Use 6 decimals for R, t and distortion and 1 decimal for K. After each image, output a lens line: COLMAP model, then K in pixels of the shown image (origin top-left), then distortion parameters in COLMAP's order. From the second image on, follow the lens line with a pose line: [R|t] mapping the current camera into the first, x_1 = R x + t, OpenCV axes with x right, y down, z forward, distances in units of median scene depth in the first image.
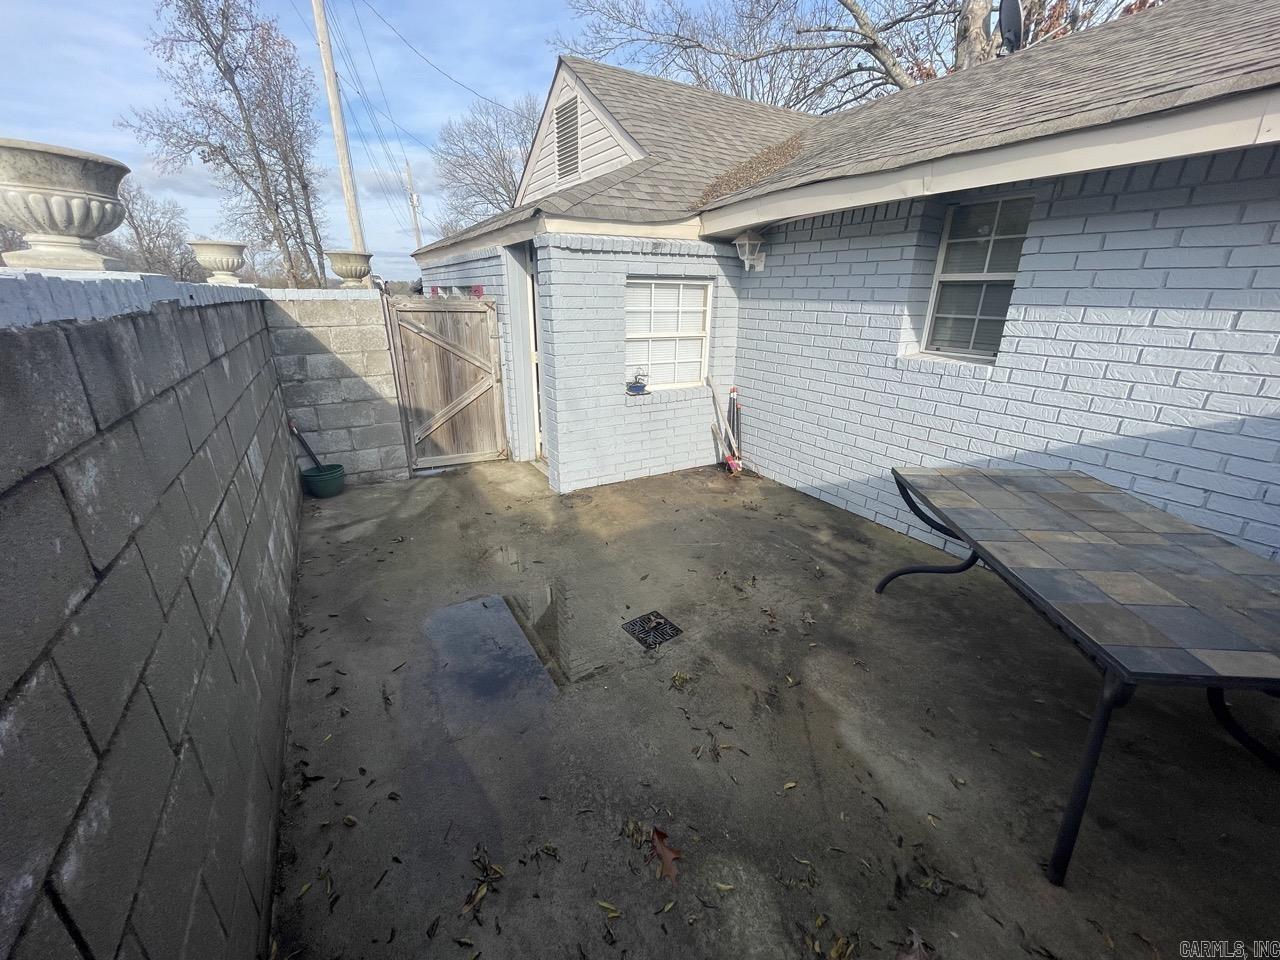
lens RADIAL K [[517.3, 0, 638.9], [0, 517.3, 480.6], [0, 0, 1]] dist [-0.002389, -0.000917]
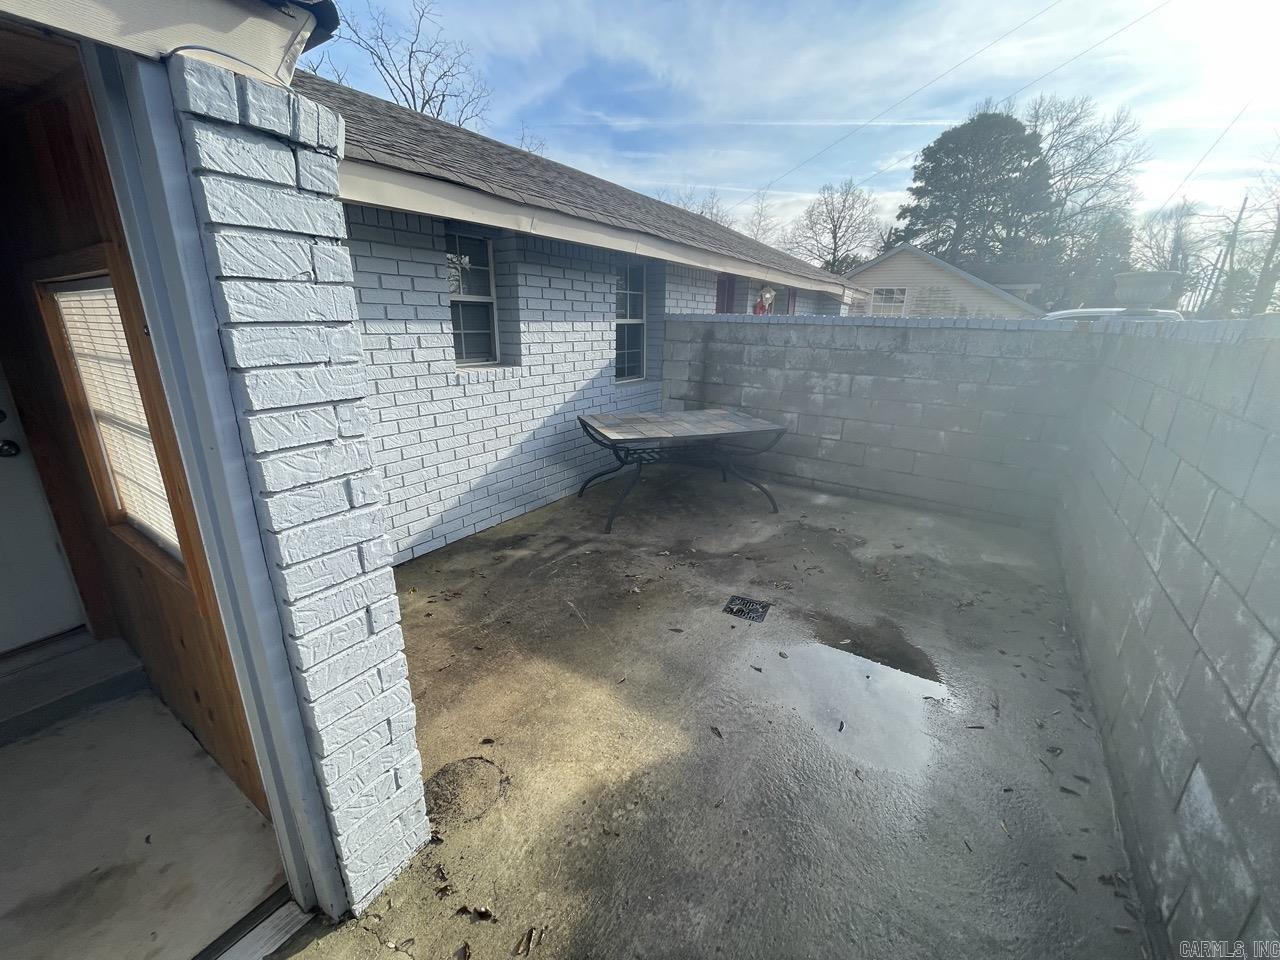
lens RADIAL K [[517.3, 0, 638.1], [0, 517.3, 482.0], [0, 0, 1]] dist [-0.002389, -0.000917]
pose [[-0.444456, -0.285634, 0.849042, -0.711199], [0.286221, 0.852839, 0.436742, -0.487160], [-0.848844, 0.437126, -0.297295, 1.331160]]
